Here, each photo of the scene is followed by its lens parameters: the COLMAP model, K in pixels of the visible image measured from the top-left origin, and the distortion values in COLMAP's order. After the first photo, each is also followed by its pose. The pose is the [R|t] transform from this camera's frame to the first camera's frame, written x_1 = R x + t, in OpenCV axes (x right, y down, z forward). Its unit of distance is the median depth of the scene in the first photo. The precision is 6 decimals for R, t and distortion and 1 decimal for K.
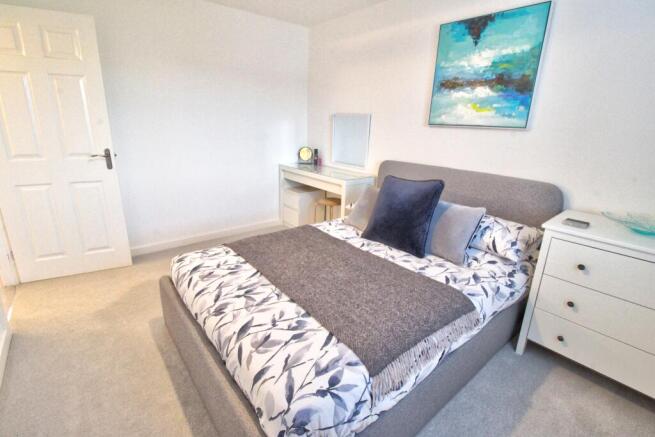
lens RADIAL K [[304.2, 0, 332.6], [0, 304.2, 214.8], [0, 0, 1]] dist [-0.000516, -0.012373]
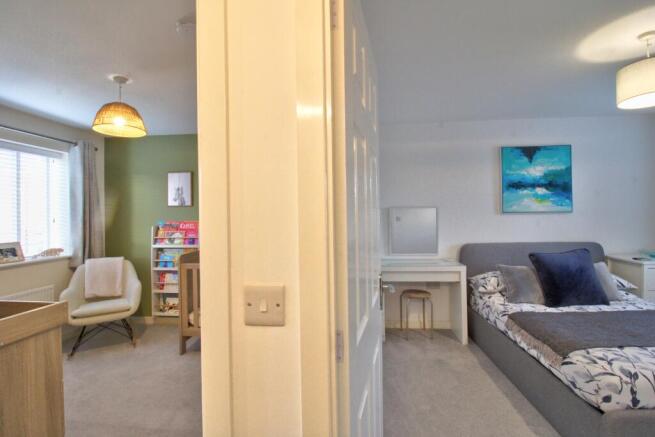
lens RADIAL K [[304.2, 0, 328.1], [0, 304.2, 212.8], [0, 0, 1]] dist [-0.000516, -0.012373]
pose [[0.697431, -0.038531, 0.715616, -1.488600], [0.244949, 0.951231, -0.187507, -0.297927], [-0.673491, 0.306063, 0.672856, 0.786872]]
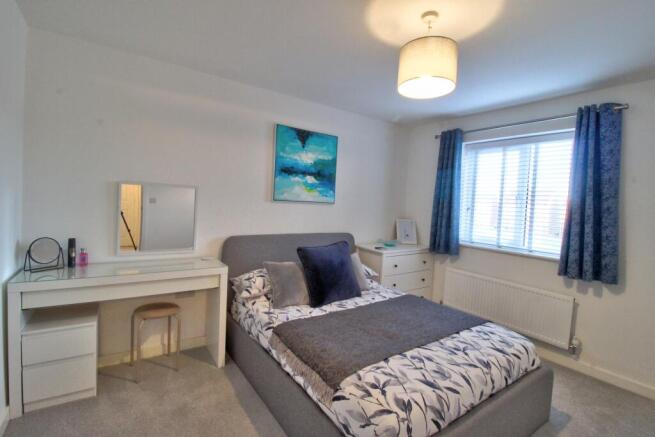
lens RADIAL K [[304.2, 0, 325.0], [0, 304.2, 212.6], [0, 0, 1]] dist [-0.000516, -0.012373]
pose [[0.077700, -0.062366, 0.995024, -1.056085], [0.244489, 0.968758, 0.041628, -0.318391], [-0.966534, 0.240038, 0.090521, 0.908160]]
